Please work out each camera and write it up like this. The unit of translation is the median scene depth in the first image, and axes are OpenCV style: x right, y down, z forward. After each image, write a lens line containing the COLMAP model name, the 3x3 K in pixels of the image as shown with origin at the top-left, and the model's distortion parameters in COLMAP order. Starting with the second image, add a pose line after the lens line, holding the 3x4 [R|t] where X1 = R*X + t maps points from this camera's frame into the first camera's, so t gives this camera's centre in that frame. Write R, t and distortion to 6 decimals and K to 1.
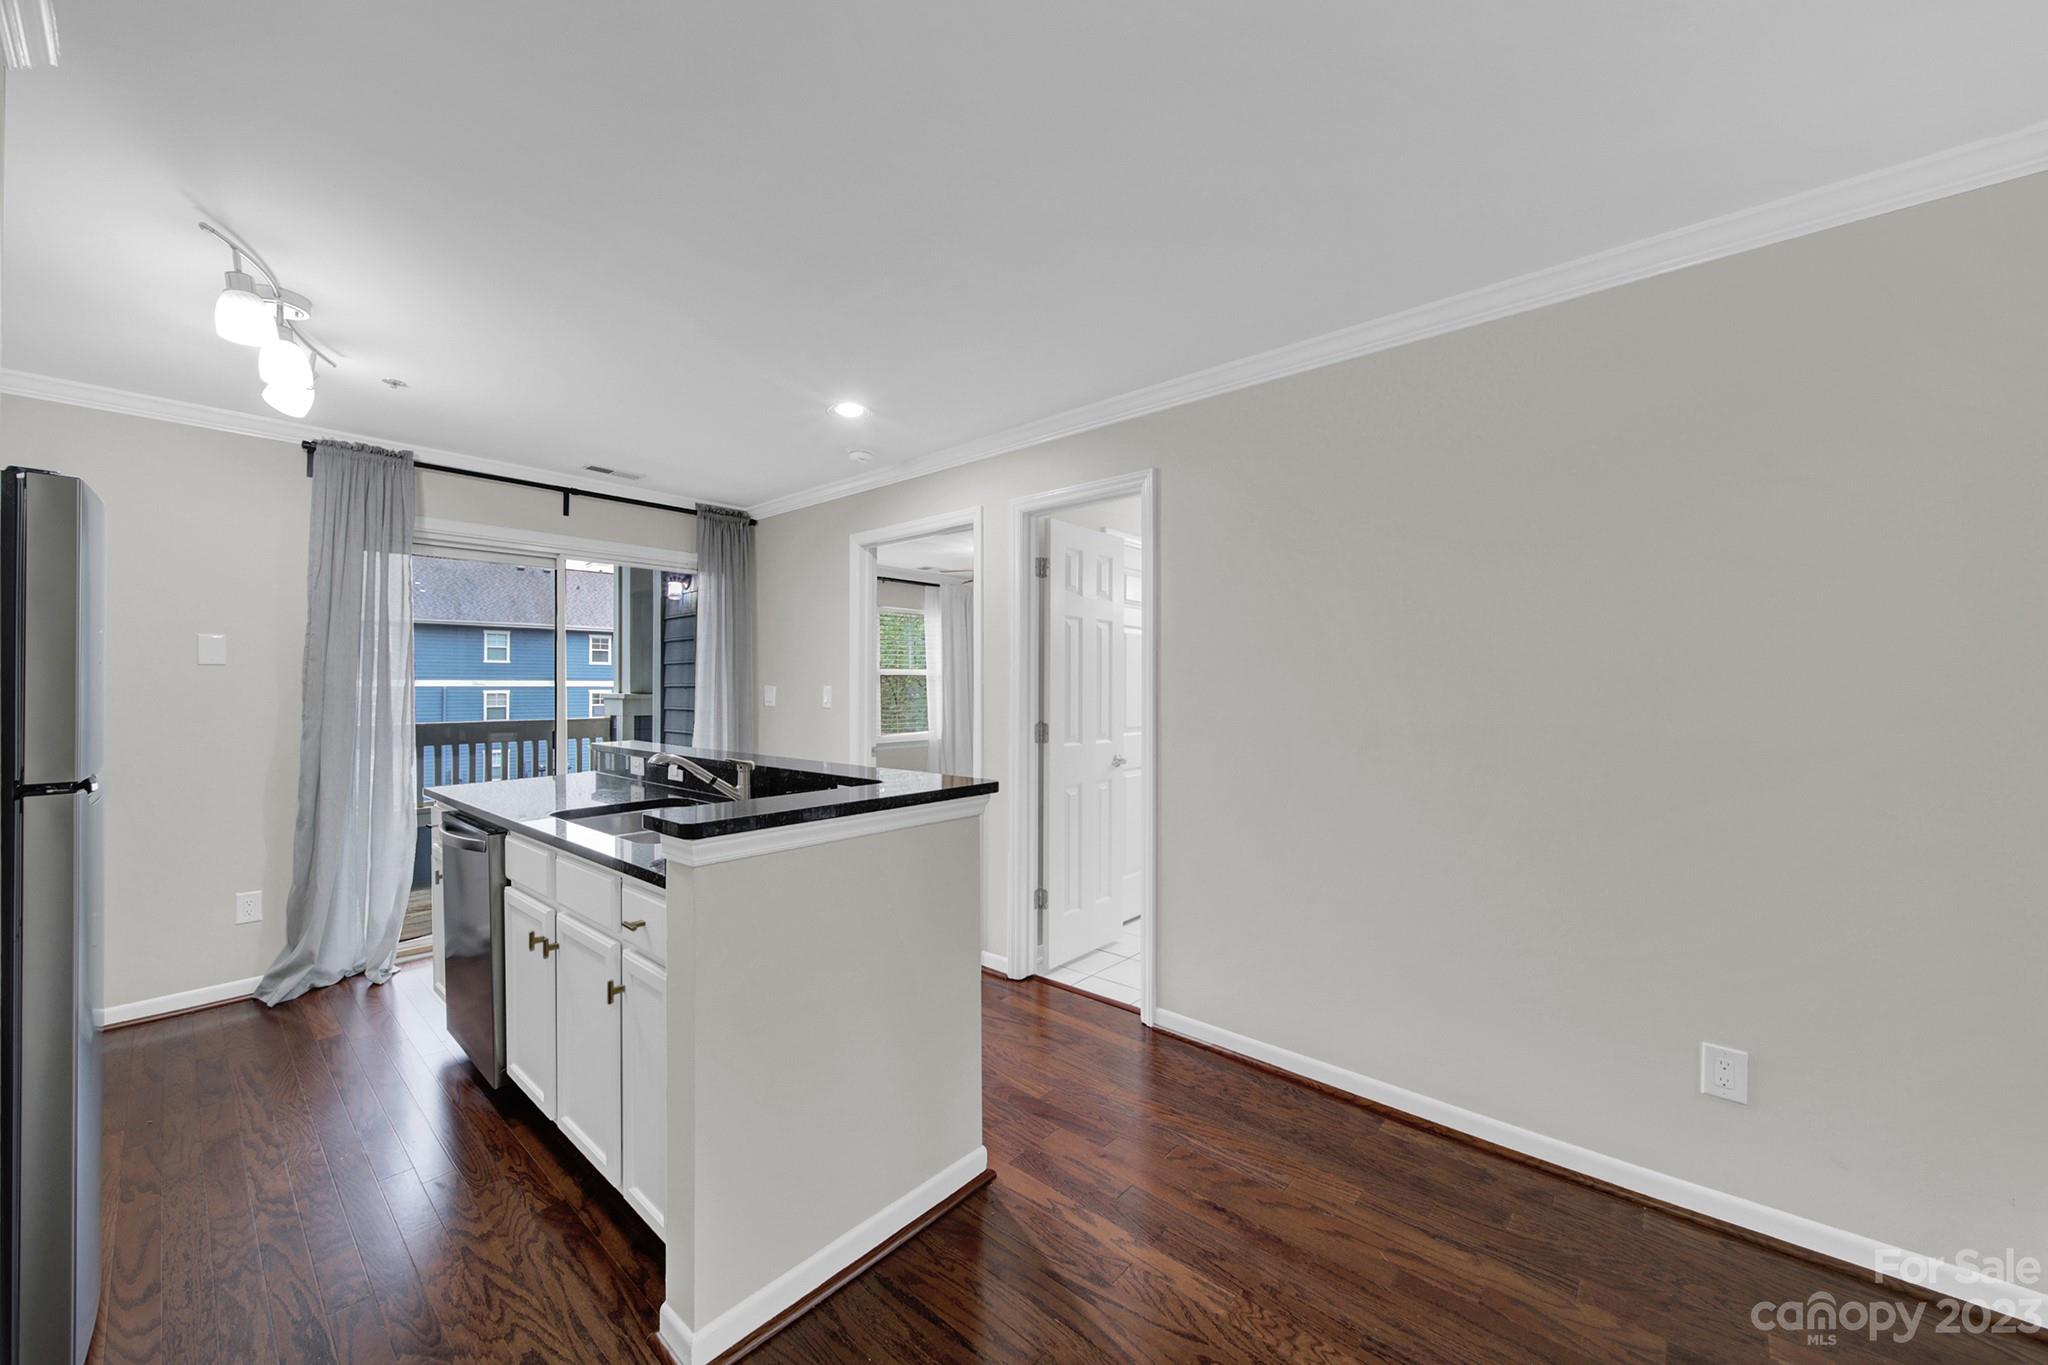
lens RADIAL K [[756.2, 0, 1024.0], [0, 756.2, 682.5], [0, 0, 1]] dist [-0.002812, -0.000193]
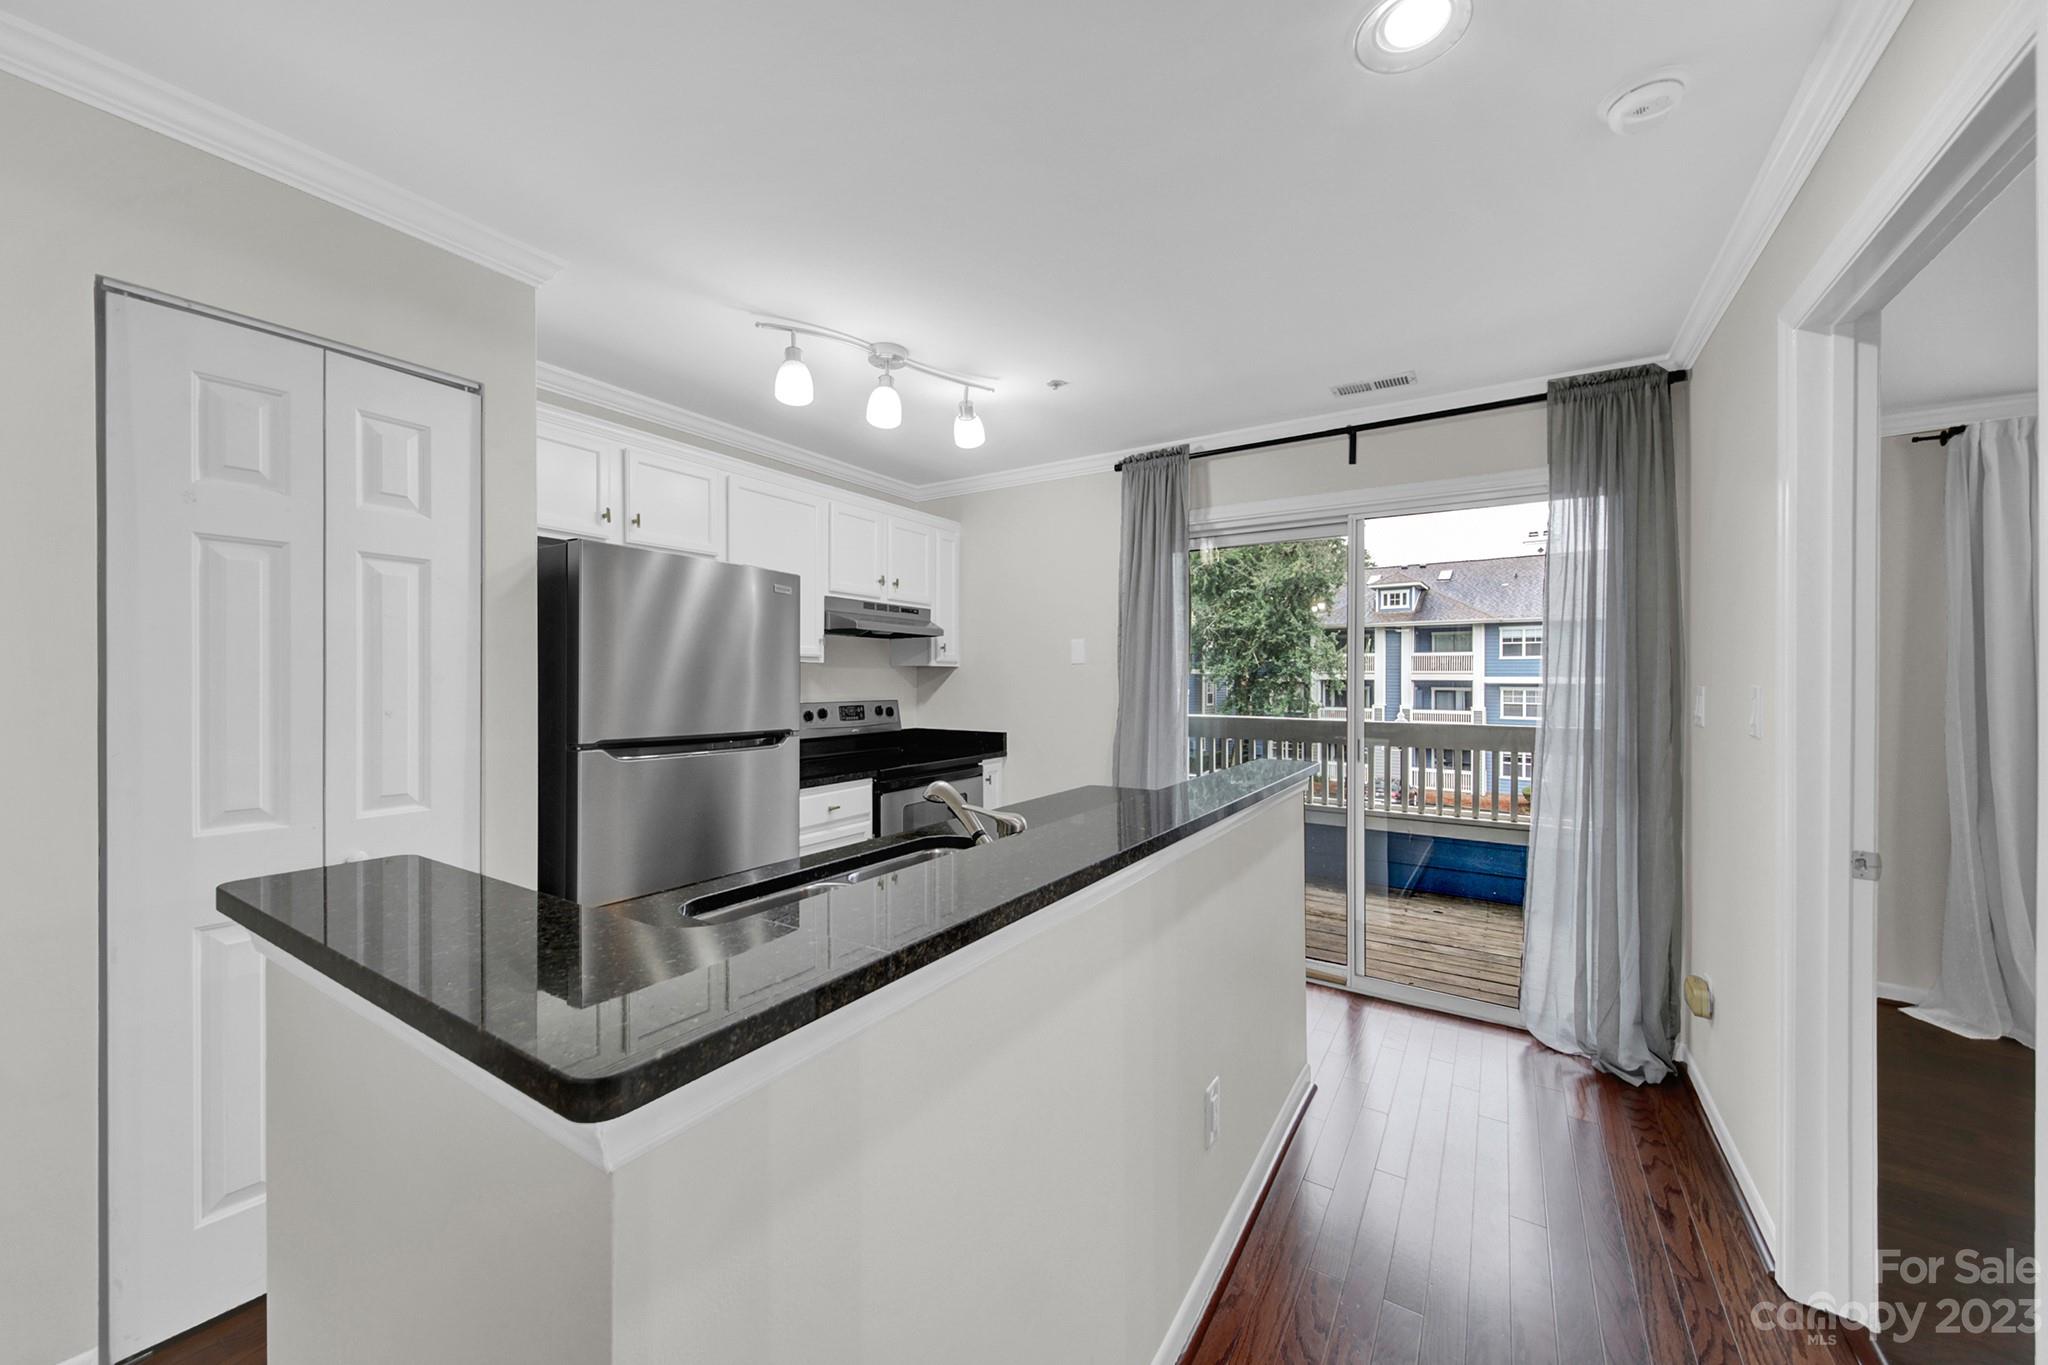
lens RADIAL K [[756.2, 0, 1024.0], [0, 756.2, 682.5], [0, 0, 1]] dist [-0.002812, -0.000193]
pose [[0.151091, 0.003668, -0.988513, 0.128185], [0.000102, 0.999993, 0.003726, 0.000832], [0.988520, -0.000663, 0.151089, 0.625455]]
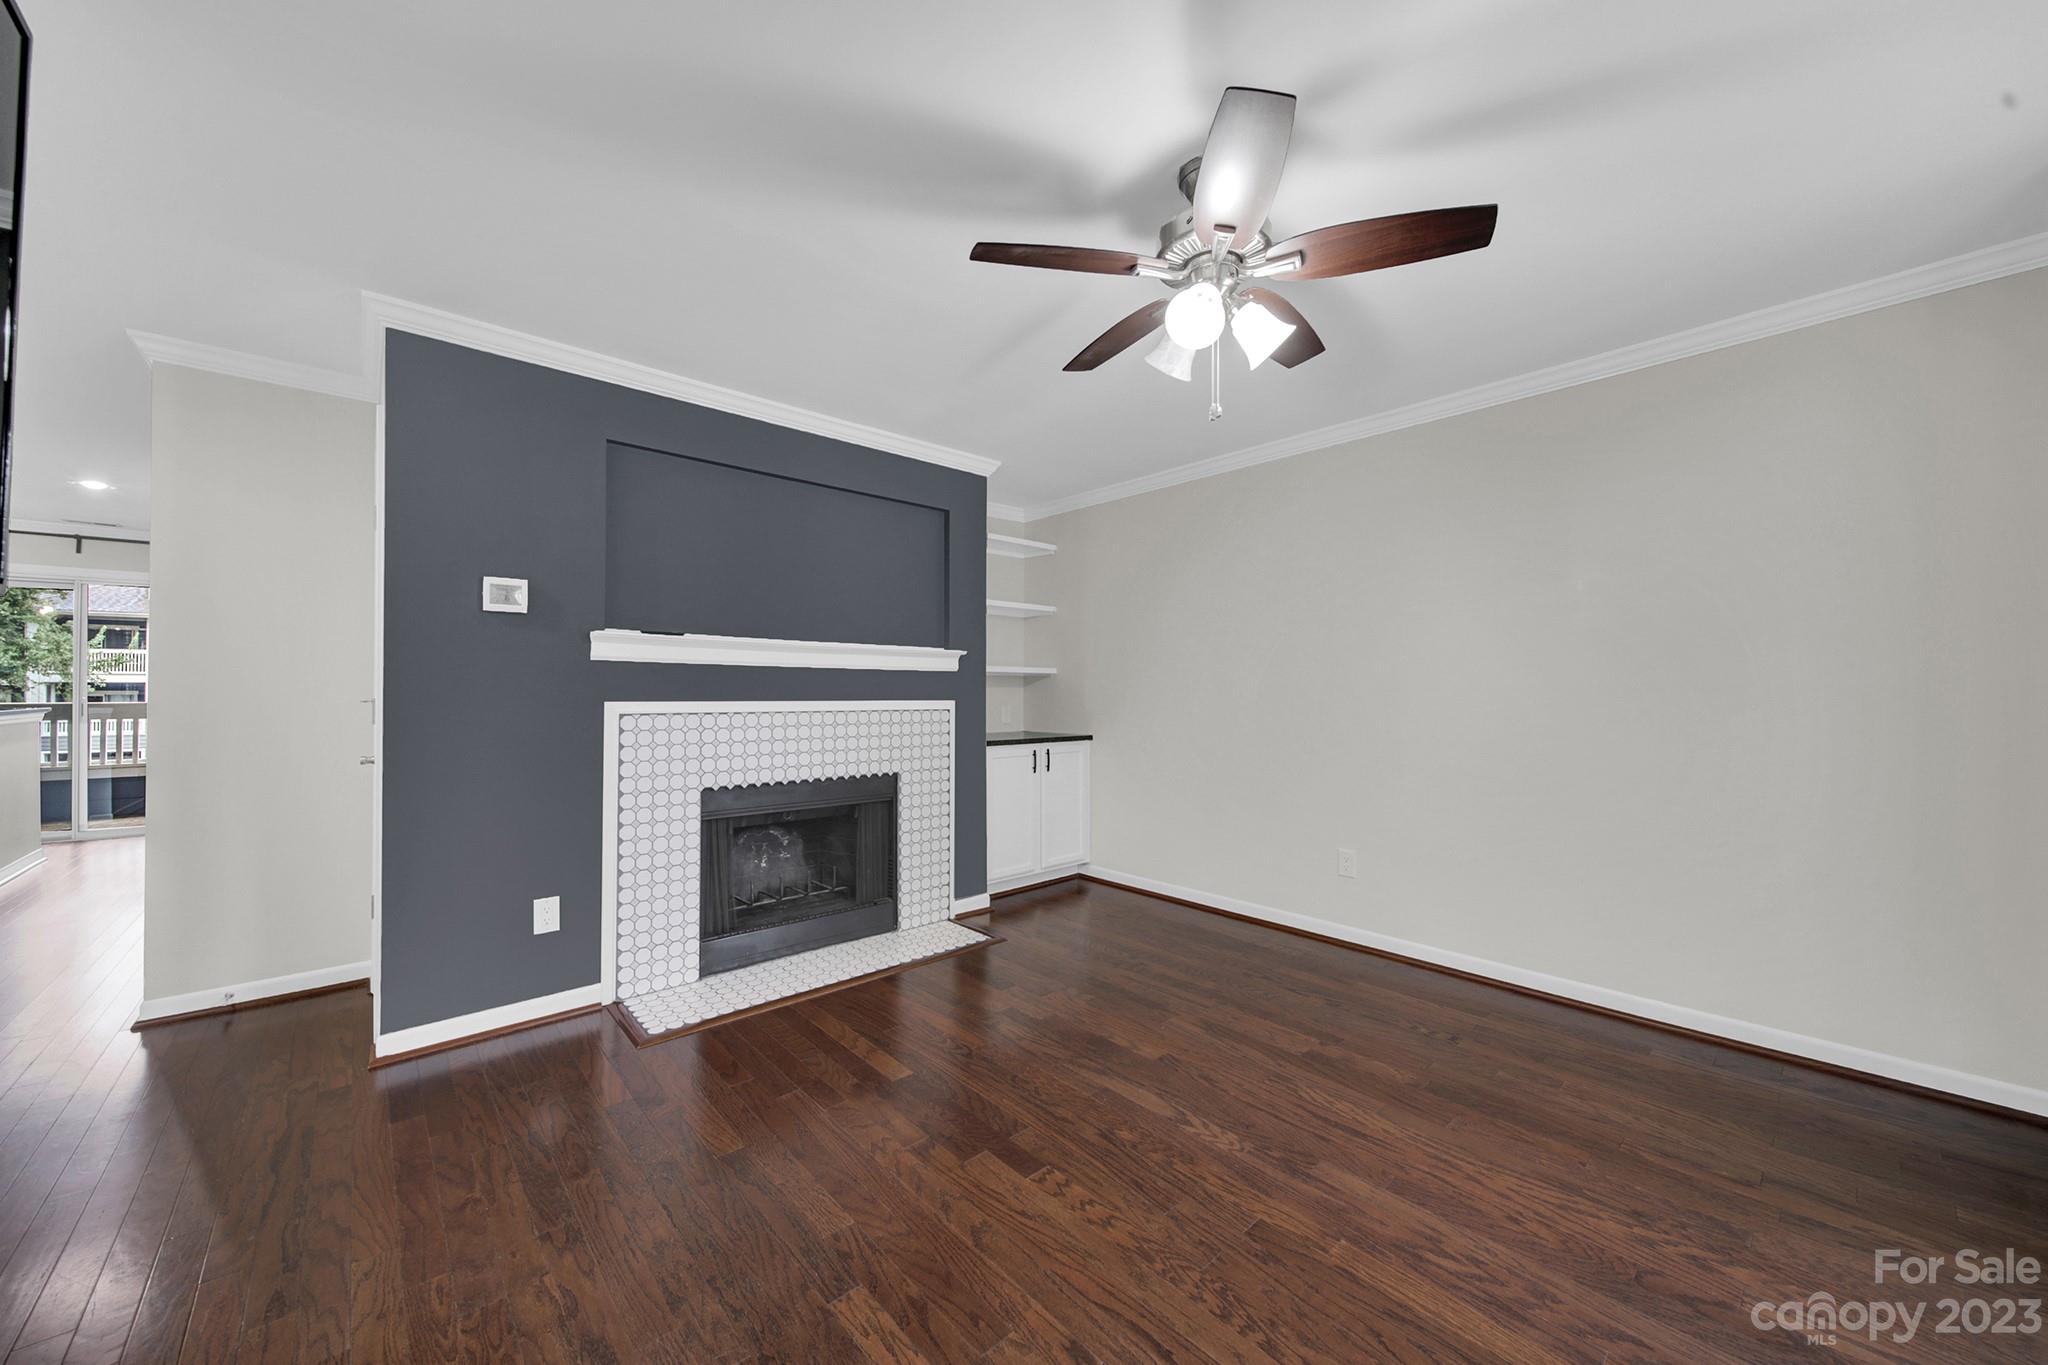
lens RADIAL K [[748.8, 0, 1027.3], [0, 748.8, 677.6], [0, 0, 1]] dist [-0.002283, -0.000486]
pose [[0.992289, -0.000848, -0.123941, 1.343373], [-0.000358, 0.999953, -0.009712, 0.024660], [0.123944, 0.009681, 0.992242, -0.072366]]
